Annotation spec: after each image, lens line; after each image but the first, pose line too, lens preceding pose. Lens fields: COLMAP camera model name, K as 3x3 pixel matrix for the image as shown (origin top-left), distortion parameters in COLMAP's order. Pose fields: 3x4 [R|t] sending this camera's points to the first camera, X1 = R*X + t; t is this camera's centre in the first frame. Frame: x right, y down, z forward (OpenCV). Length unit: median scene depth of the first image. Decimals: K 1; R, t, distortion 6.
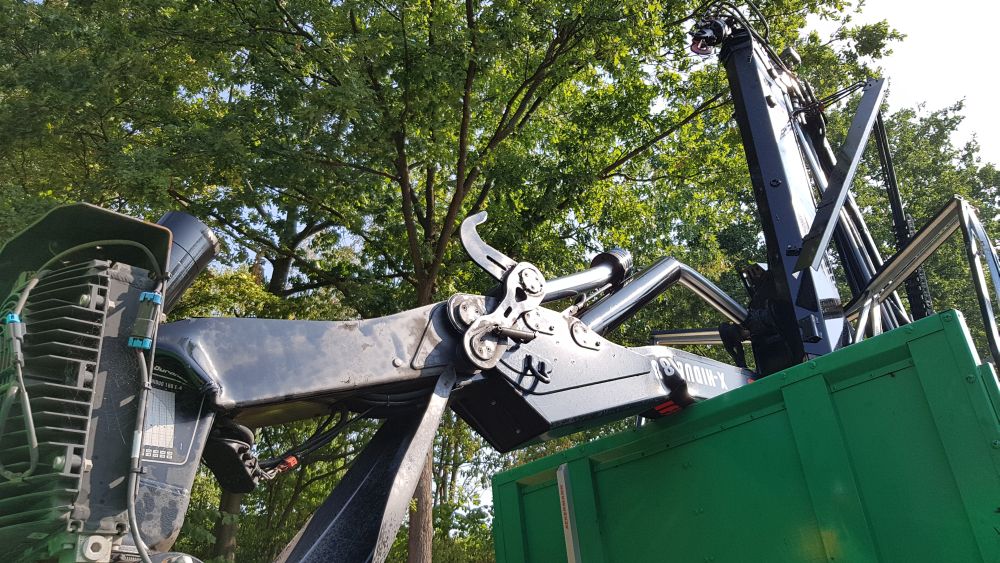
lens RADIAL K [[790.3, 0, 523.3], [0, 790.3, 313.7], [0, 0, 1]] dist [0.003090, -0.071218]
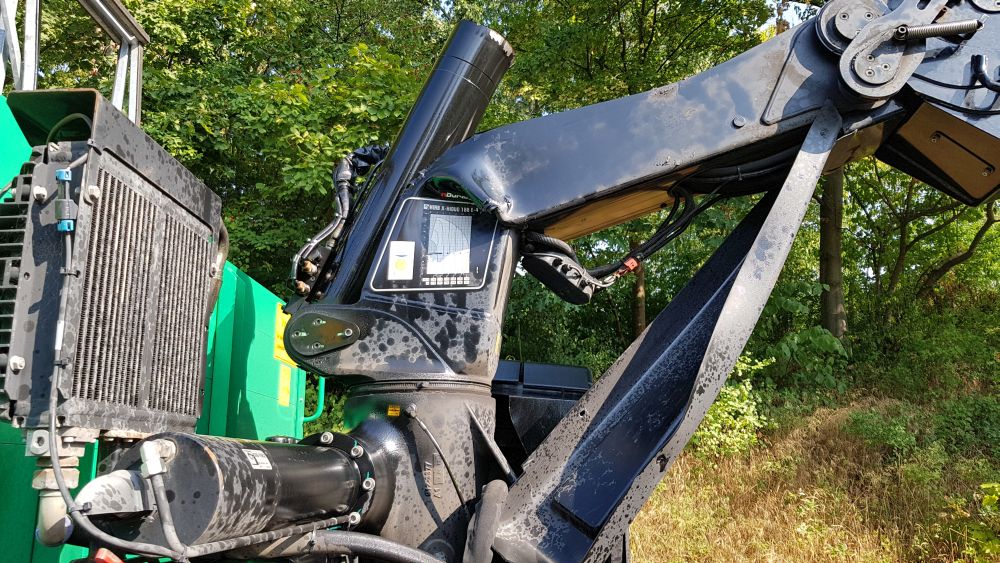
lens RADIAL K [[778.4, 0, 497.3], [0, 778.4, 286.6], [0, 0, 1]] dist [0.110786, -0.165828]
pose [[0.685867, -0.074926, -0.723860, 0.158531], [0.259245, 0.954585, 0.146830, 0.029704], [0.679984, -0.288363, 0.674142, 0.203439]]
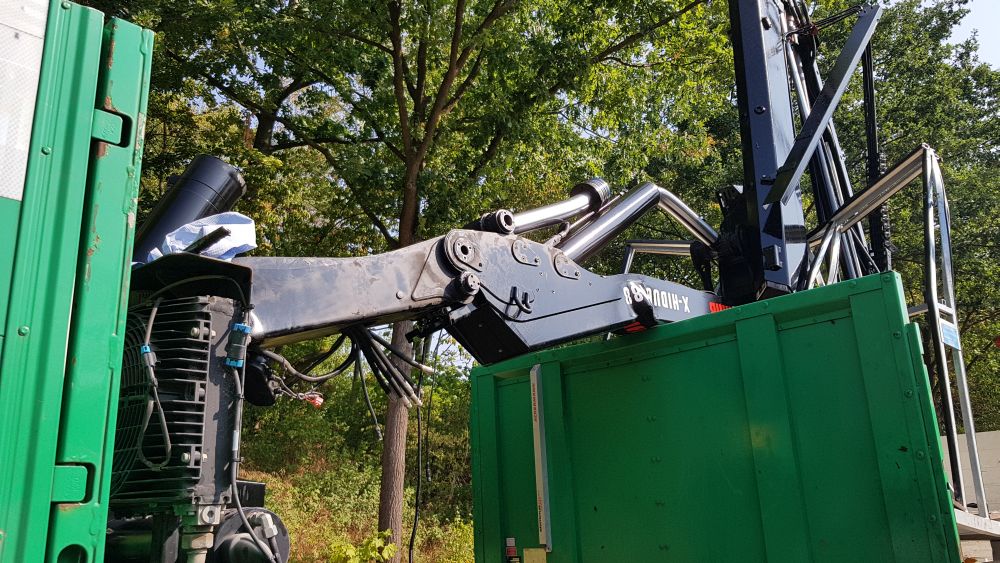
lens RADIAL K [[790.3, 0, 523.3], [0, 790.3, 313.7], [0, 0, 1]] dist [0.003090, -0.071218]
pose [[0.997125, 0.067053, 0.035282, -0.014682], [-0.072367, 0.980767, 0.181273, -0.094694], [-0.022448, -0.183305, 0.982800, -0.092662]]
